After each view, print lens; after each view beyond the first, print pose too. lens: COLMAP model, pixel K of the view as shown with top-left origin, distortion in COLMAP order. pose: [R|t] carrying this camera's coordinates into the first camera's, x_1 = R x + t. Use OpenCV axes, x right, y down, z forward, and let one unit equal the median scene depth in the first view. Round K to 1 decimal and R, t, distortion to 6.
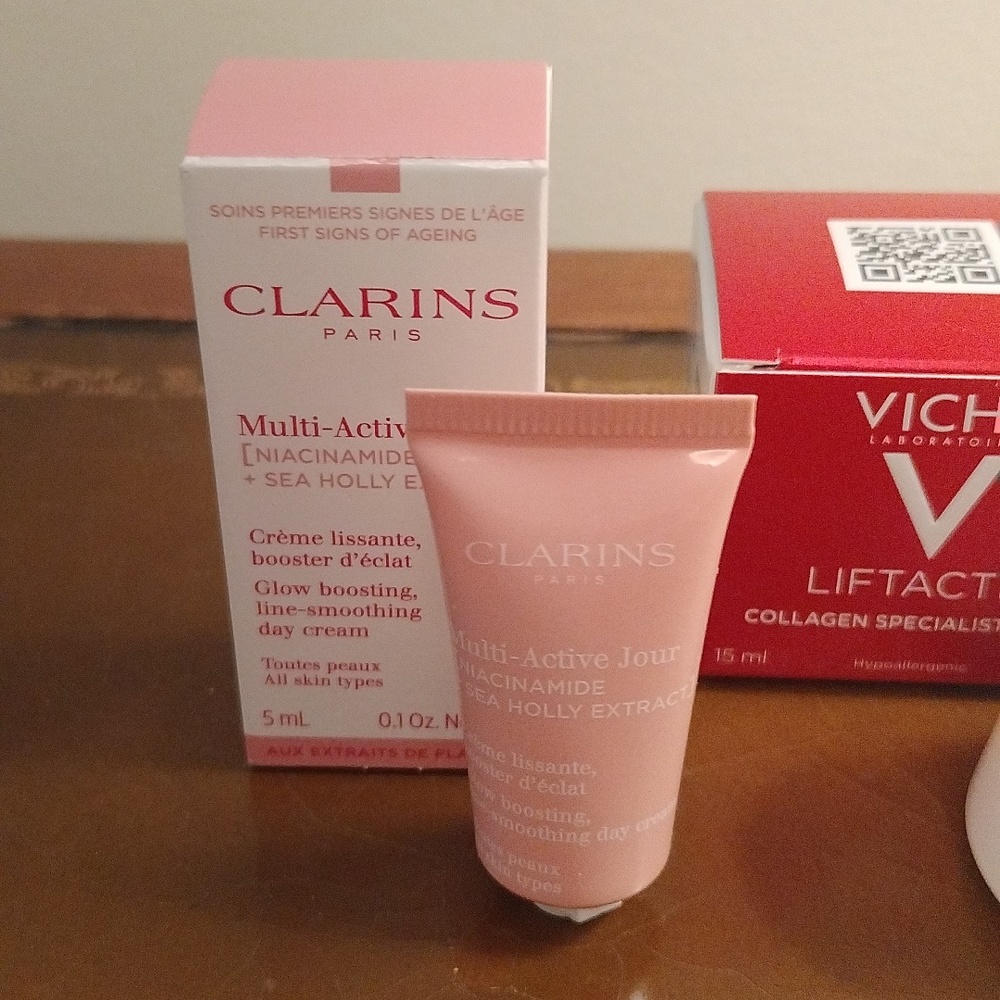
lens RADIAL K [[1702.0, 0, 499.5], [0, 1702.0, 498.4], [0, 0, 1]] dist [0.037634, 0.000000]
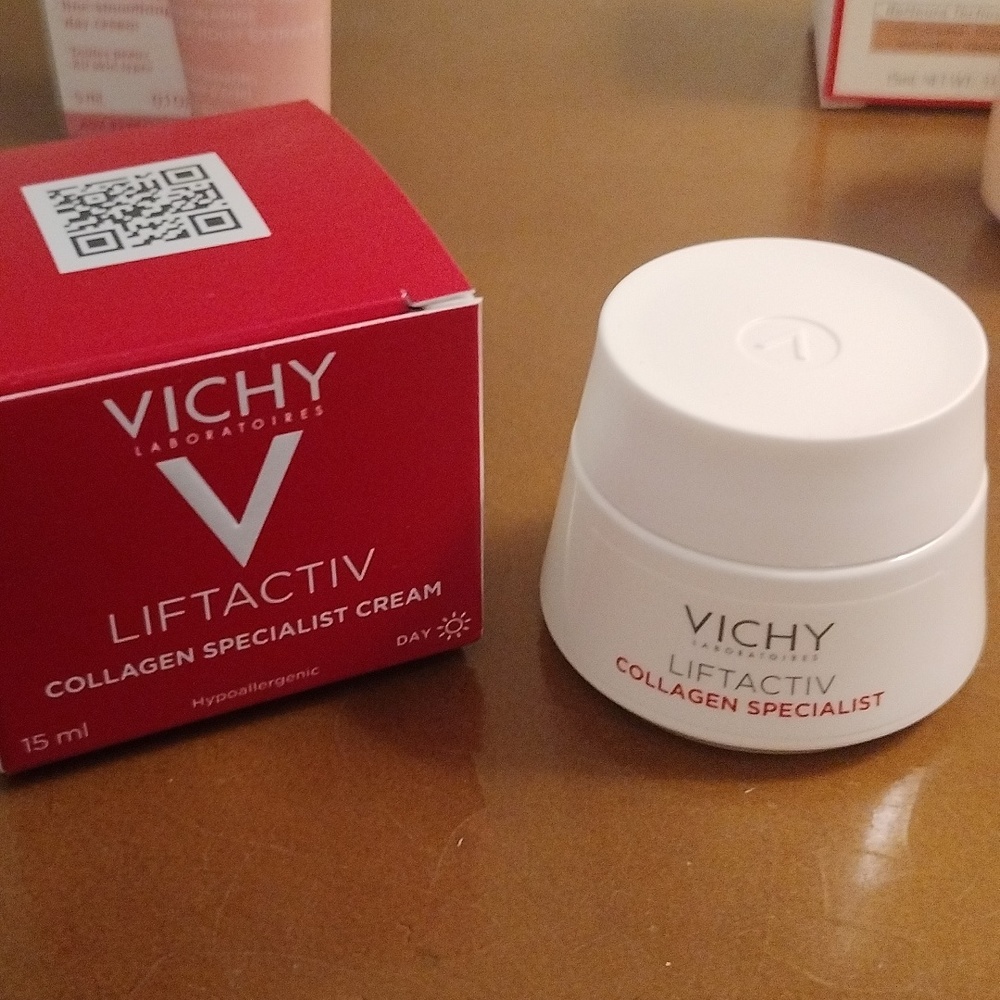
lens RADIAL K [[1702.0, 0, 499.4], [0, 1702.0, 500.8], [0, 0, 1]] dist [0.037634, 0.000000]
pose [[0.902262, -0.258820, 0.344870, 0.082927], [0.237462, 0.965856, 0.103605, -0.051858], [-0.359910, -0.011585, 0.932915, 0.169535]]
